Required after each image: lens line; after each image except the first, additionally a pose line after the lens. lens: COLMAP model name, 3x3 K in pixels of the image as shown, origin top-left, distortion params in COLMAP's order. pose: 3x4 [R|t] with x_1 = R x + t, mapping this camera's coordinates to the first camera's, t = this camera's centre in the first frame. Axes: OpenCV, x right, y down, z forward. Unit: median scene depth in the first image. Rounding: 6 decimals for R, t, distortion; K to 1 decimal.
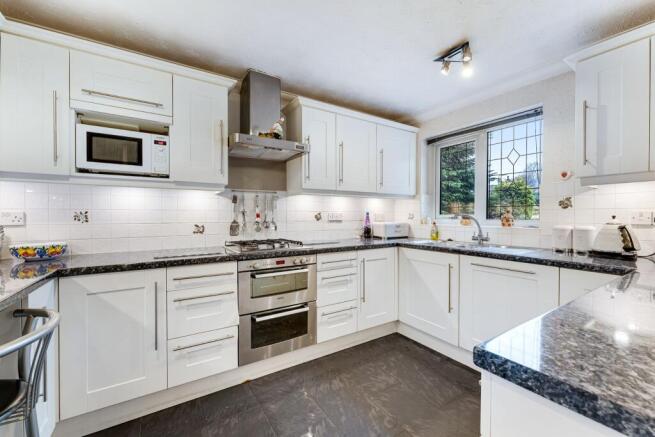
lens RADIAL K [[275.4, 0, 323.9], [0, 275.4, 219.5], [0, 0, 1]] dist [-0.001220, -0.000152]
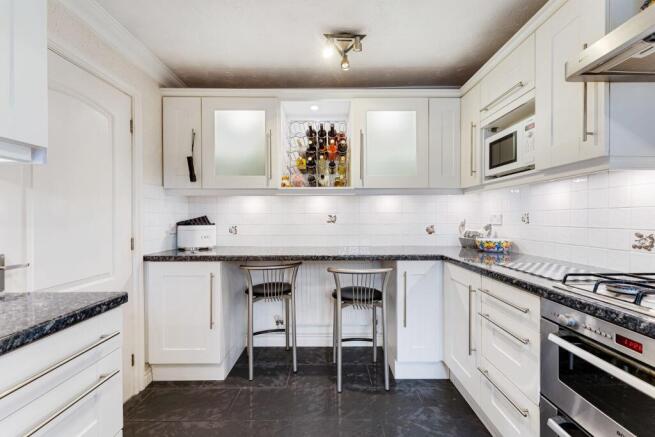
lens RADIAL K [[275.4, 0, 323.9], [0, 275.4, 219.5], [0, 0, 1]] dist [-0.001220, -0.000152]
pose [[-0.561408, 0.008243, -0.827498, 0.431025], [-0.009291, 0.999825, 0.016263, -0.014512], [0.827487, 0.016819, -0.561233, 0.985700]]
